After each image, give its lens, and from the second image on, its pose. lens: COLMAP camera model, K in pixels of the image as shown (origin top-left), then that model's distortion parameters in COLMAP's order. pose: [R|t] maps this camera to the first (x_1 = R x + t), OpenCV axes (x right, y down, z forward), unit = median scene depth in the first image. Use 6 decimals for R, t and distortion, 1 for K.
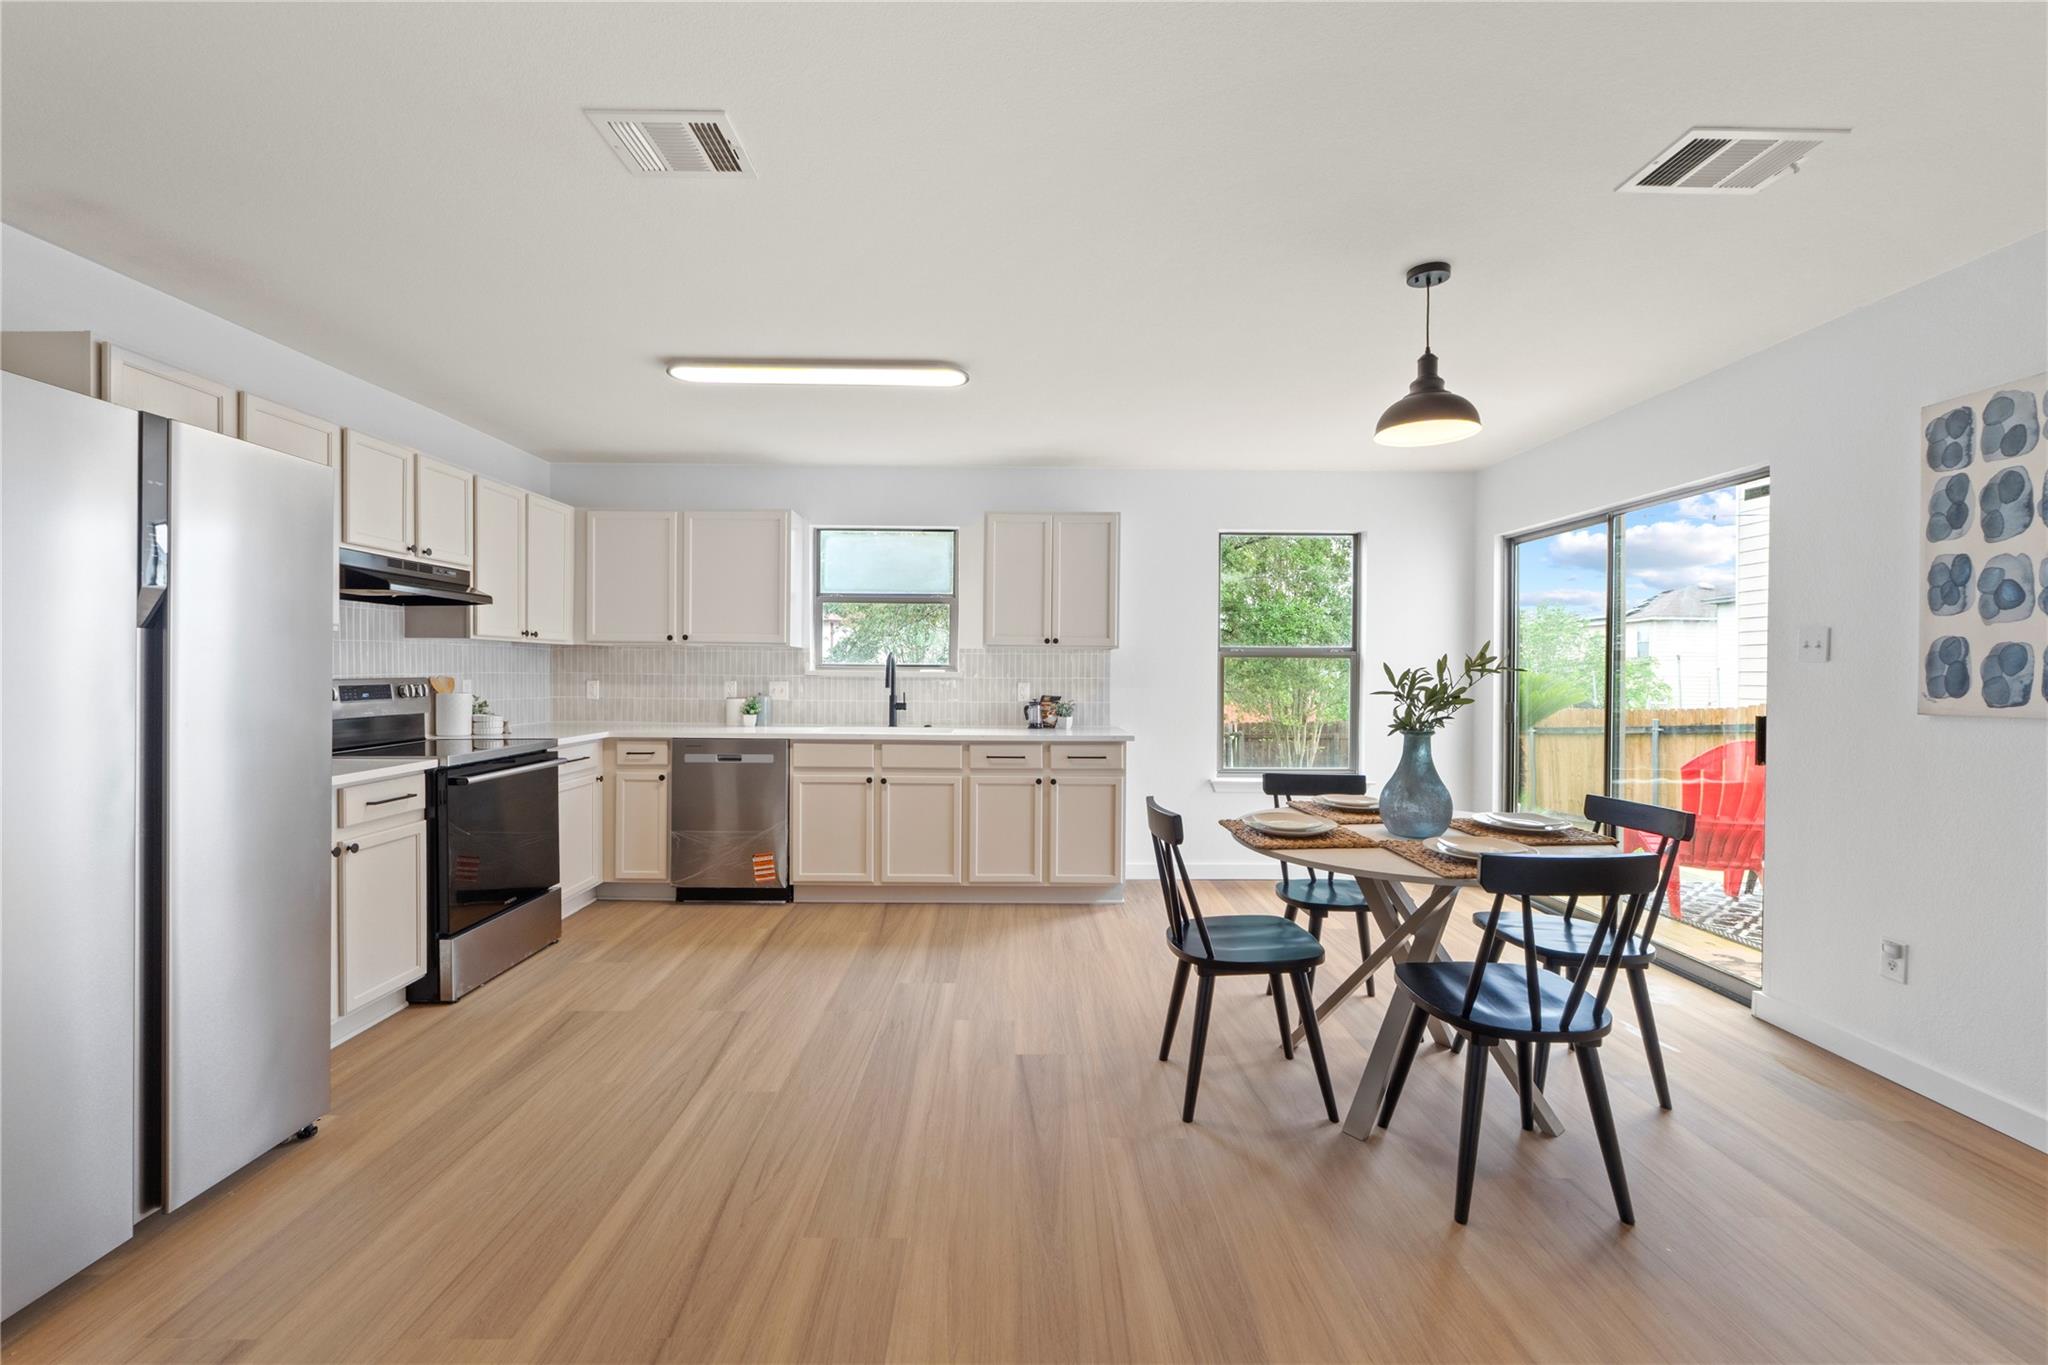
lens RADIAL K [[872.3, 0, 1025.9], [0, 872.3, 679.6], [0, 0, 1]] dist [-0.011748, -0.001882]
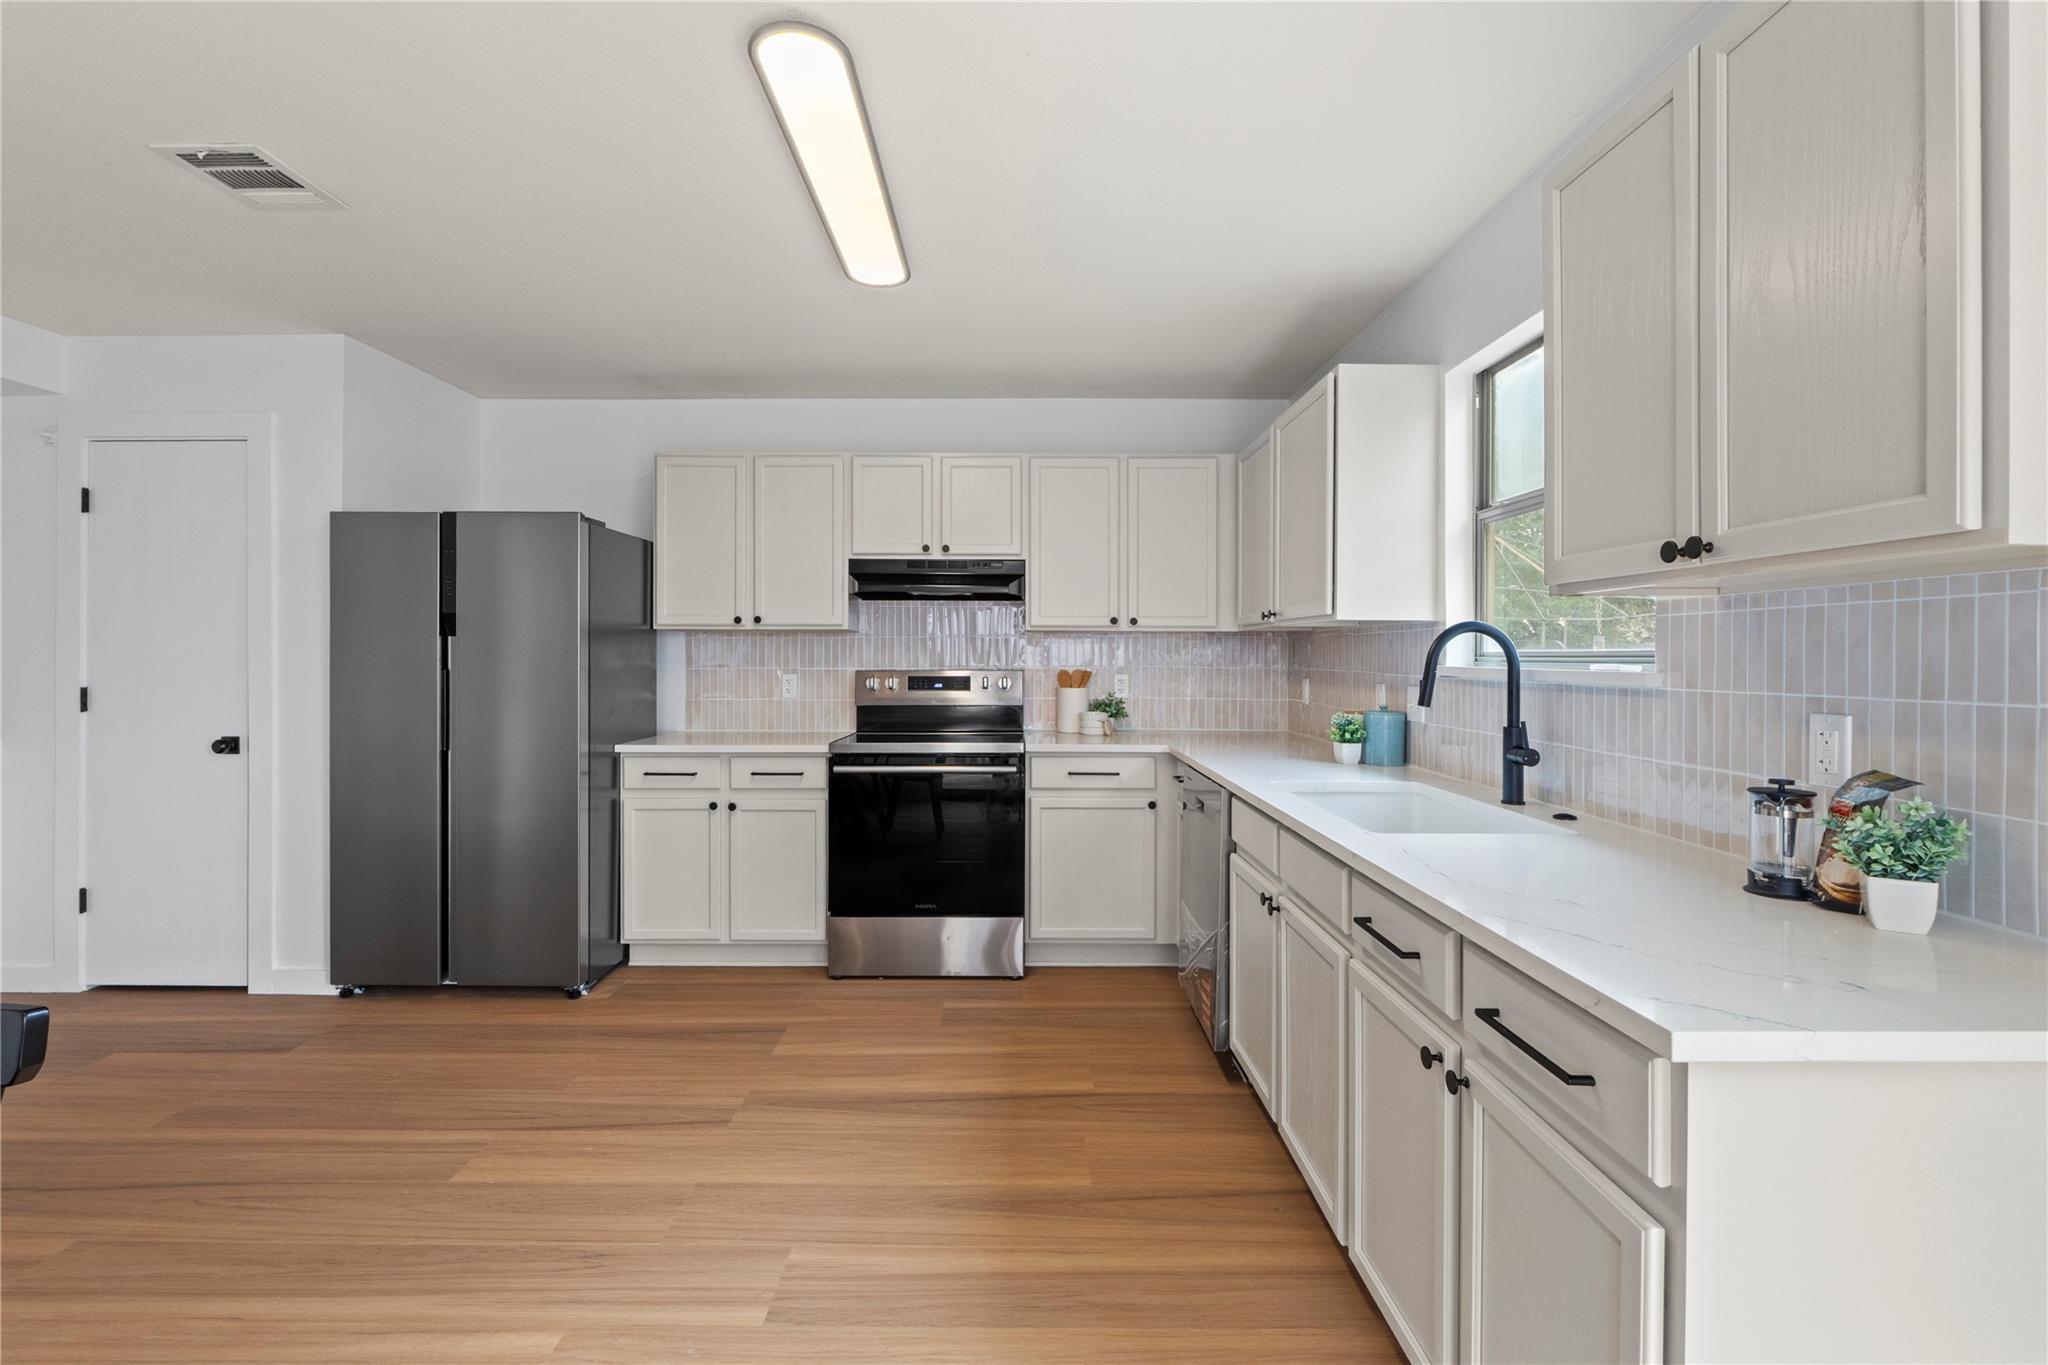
lens RADIAL K [[913.6, 0, 1010.4], [0, 913.6, 661.8], [0, 0, 1]] dist [-0.007516, 0.000927]
pose [[-0.018393, -0.001537, -0.999830, 0.418592], [-0.014781, 0.999890, -0.001265, -0.012662], [0.999722, 0.014756, -0.018414, 1.158554]]
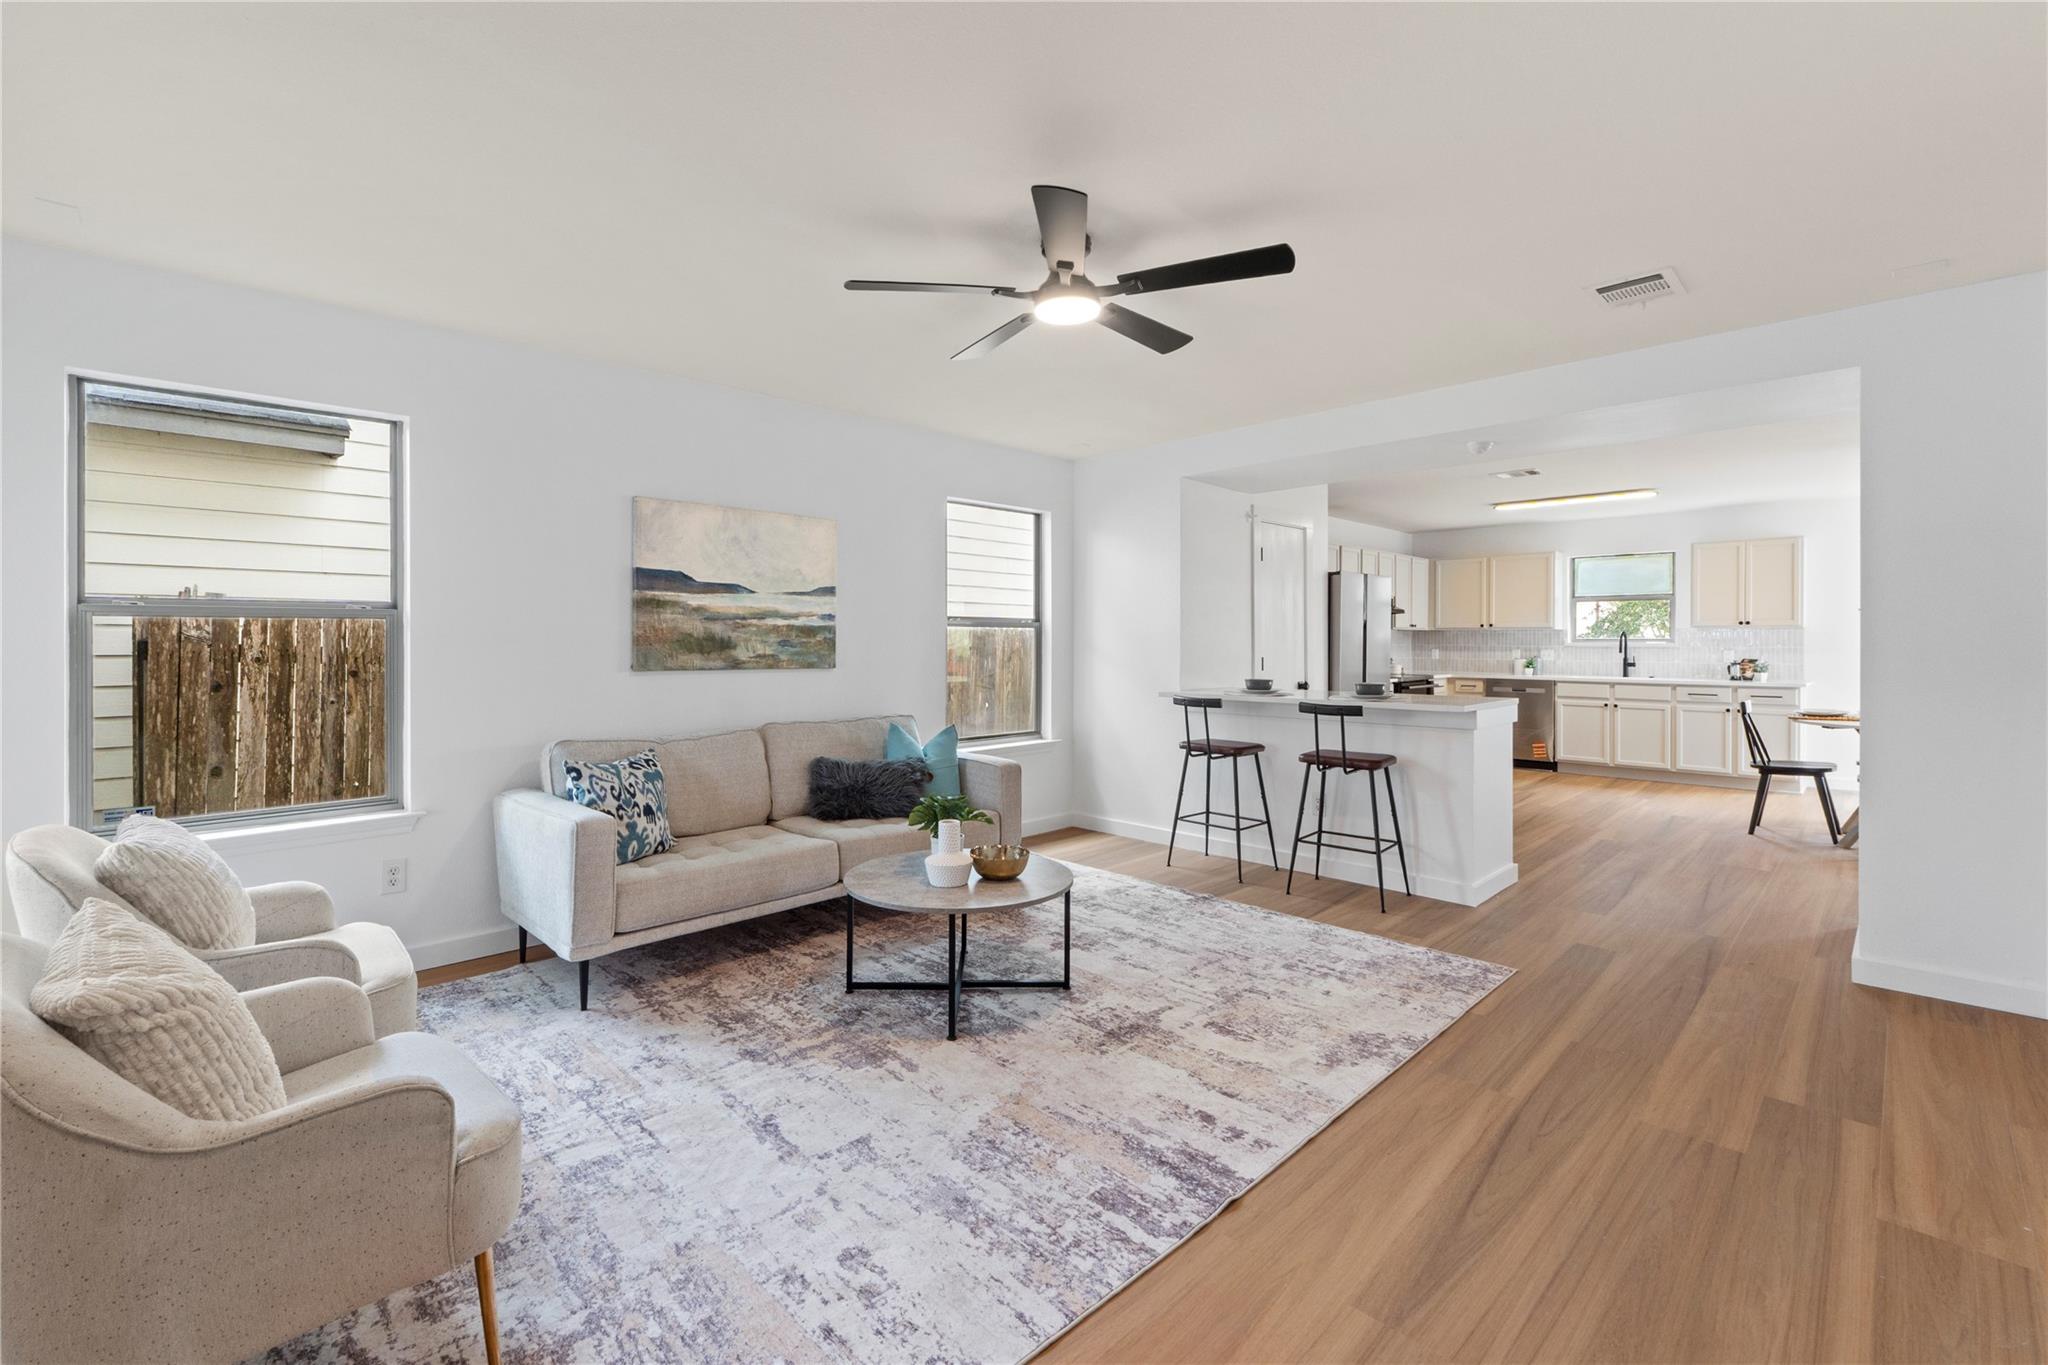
lens RADIAL K [[872.3, 0, 1004.6], [0, 872.3, 649.3], [0, 0, 1]] dist [-0.011748, -0.001882]
pose [[0.682170, -0.001190, -0.731193, 0.364537], [-0.005318, 0.999964, -0.006590, 0.028280], [0.731174, 0.008384, 0.682139, -1.453578]]
